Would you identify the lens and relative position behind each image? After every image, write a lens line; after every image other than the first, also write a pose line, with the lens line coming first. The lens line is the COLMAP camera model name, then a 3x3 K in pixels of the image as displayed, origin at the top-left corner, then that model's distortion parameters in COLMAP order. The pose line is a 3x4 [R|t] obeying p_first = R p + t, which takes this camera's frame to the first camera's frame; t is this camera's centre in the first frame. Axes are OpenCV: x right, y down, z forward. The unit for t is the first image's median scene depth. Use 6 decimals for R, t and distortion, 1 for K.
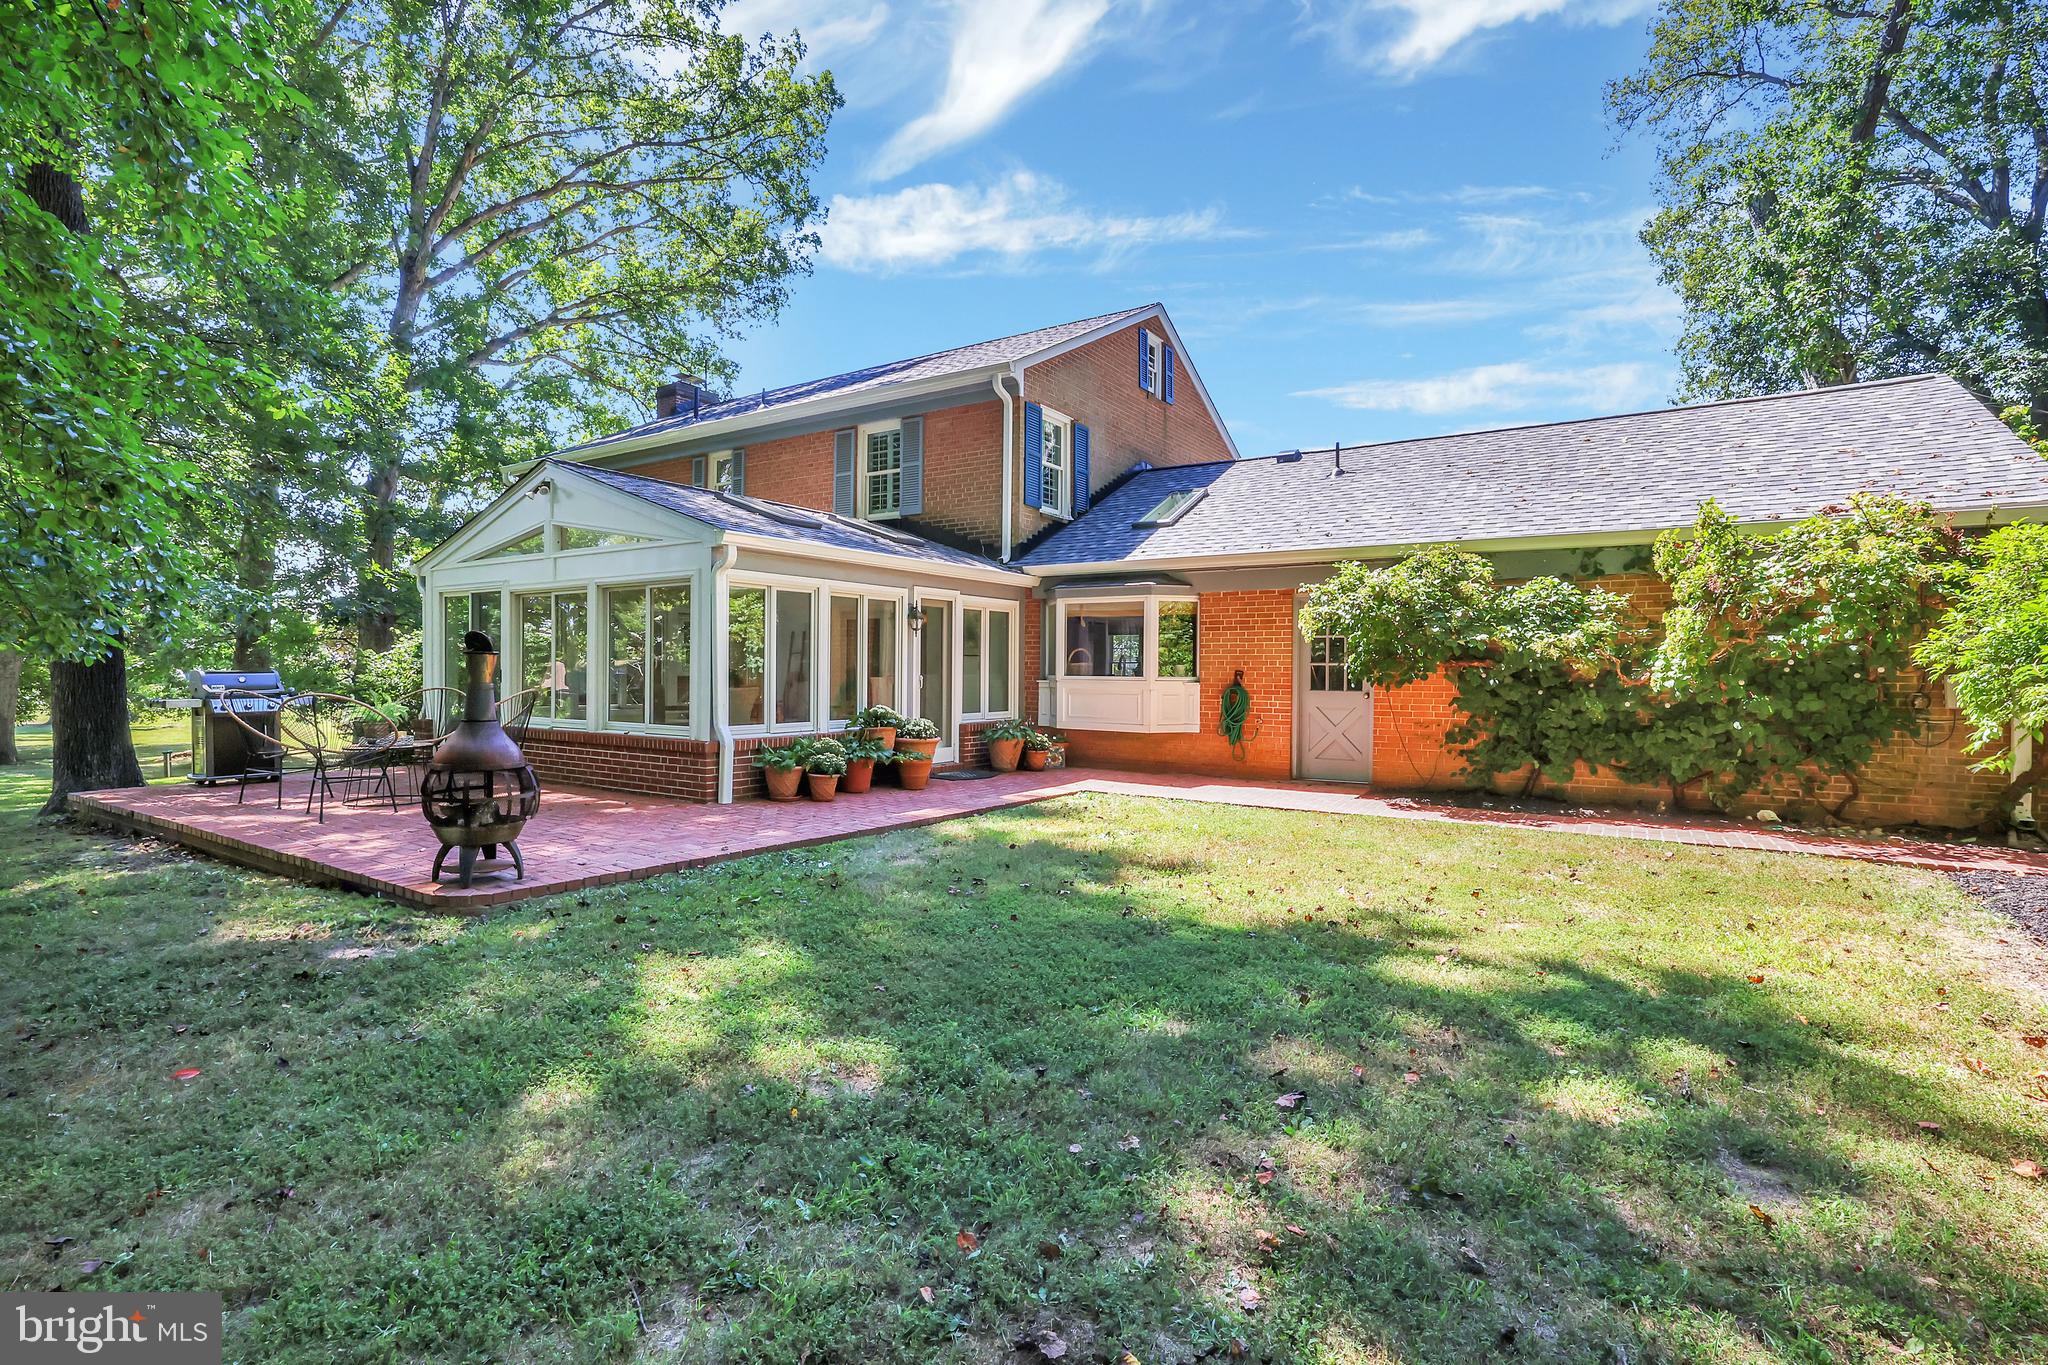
lens RADIAL K [[952.7, 0, 1024.0], [0, 952.7, 682.5], [0, 0, 1]] dist [-0.015074, 0.000032]
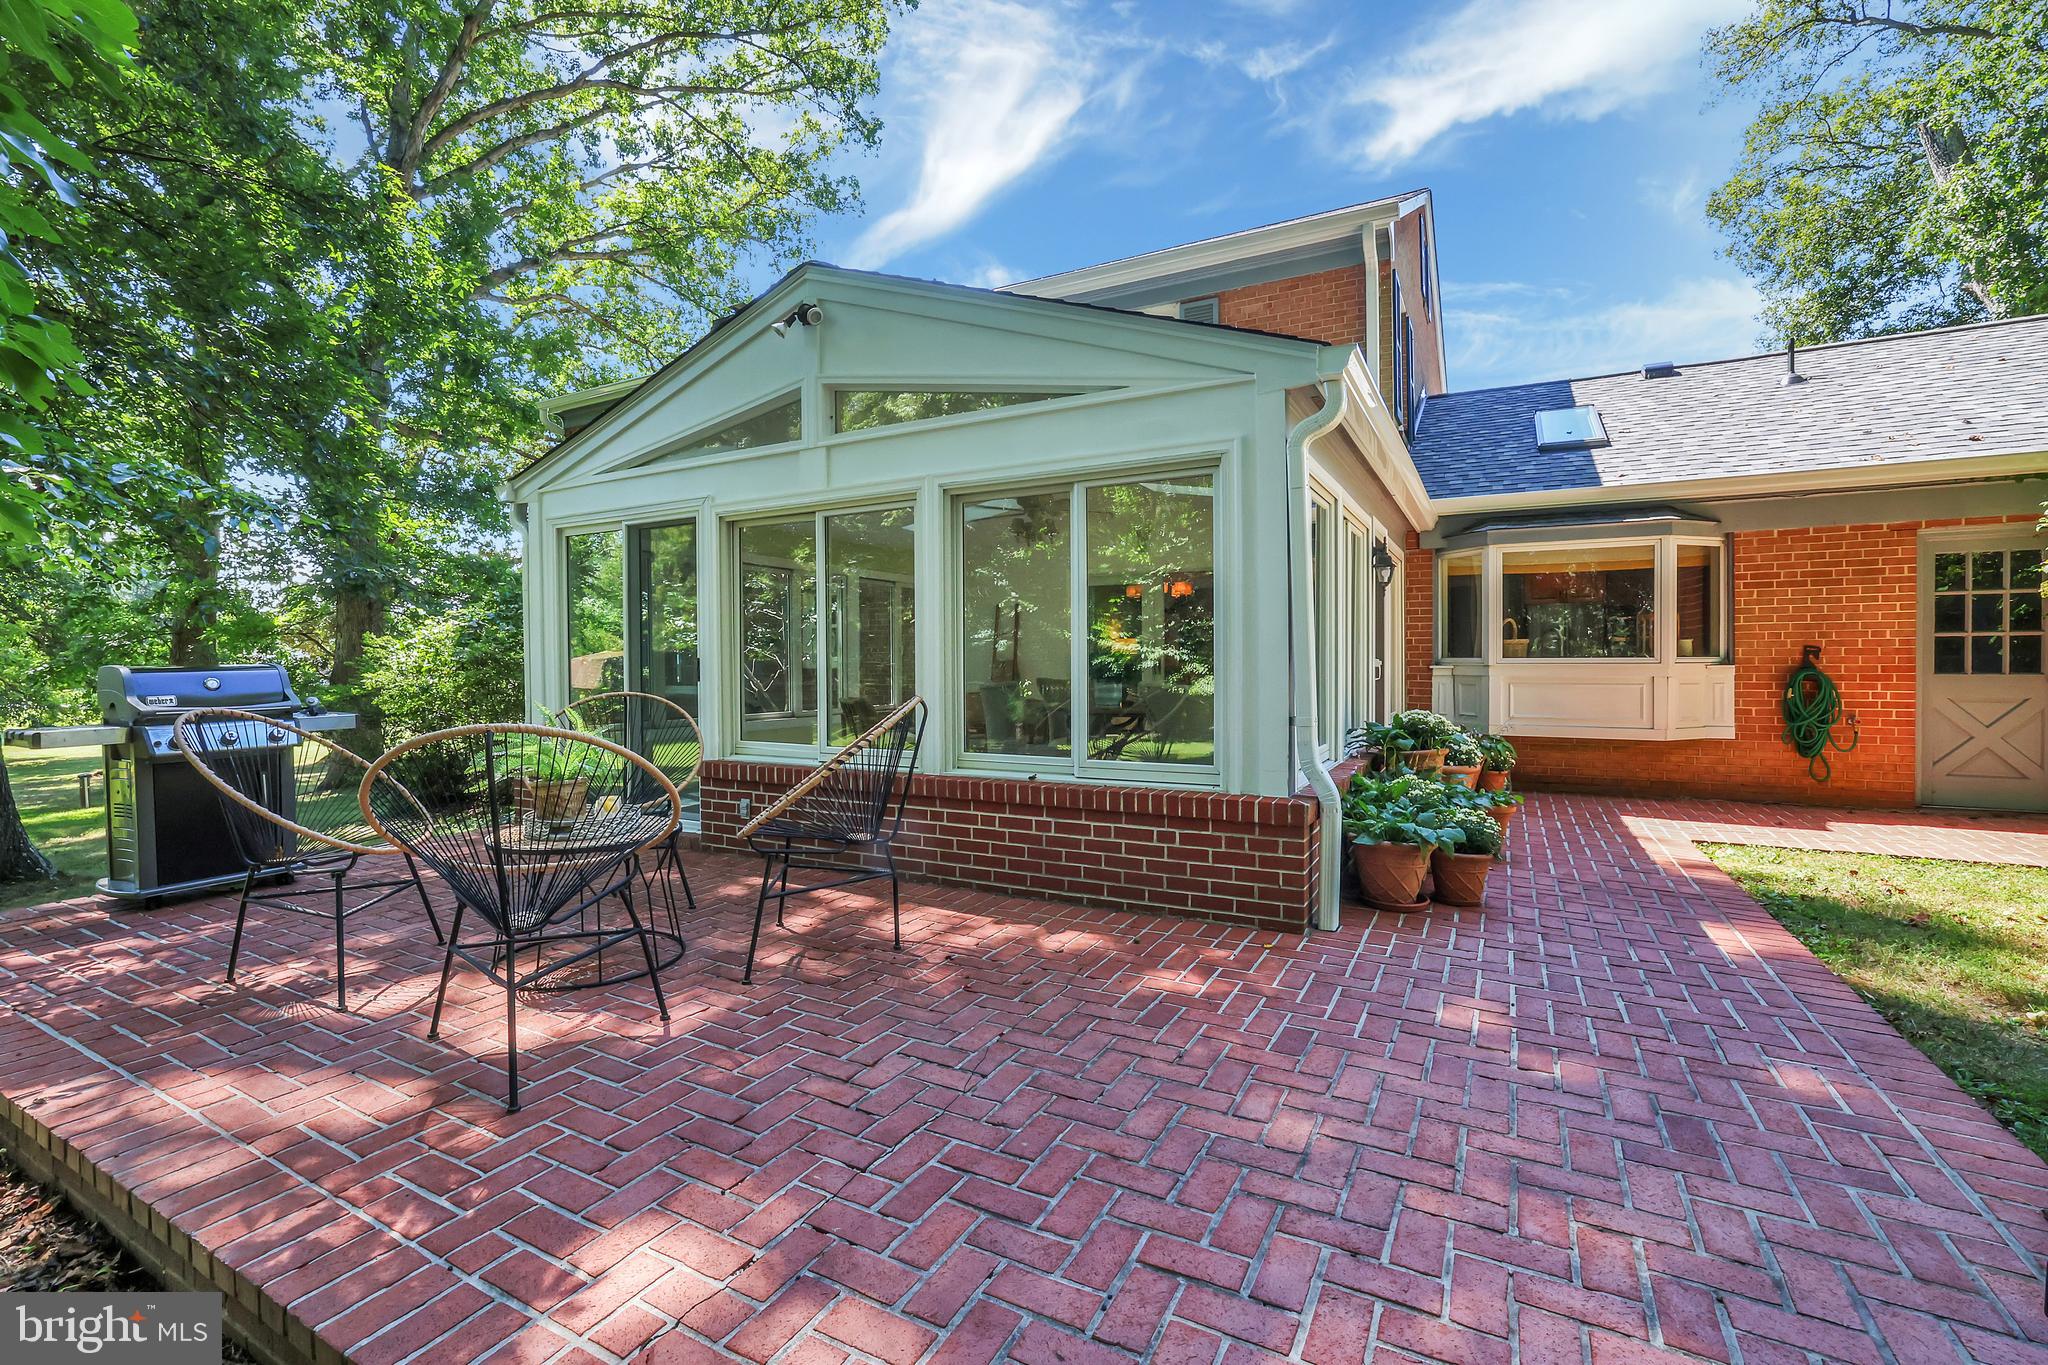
lens RADIAL K [[888.3, 0, 1024.0], [0, 888.3, 682.5], [0, 0, 1]] dist [-0.051002, 0.022004]
pose [[0.996182, -0.016090, 0.085811, -0.365142], [0.015059, 0.999807, 0.012646, -0.002633], [-0.085997, -0.011305, 0.996231, 0.420381]]
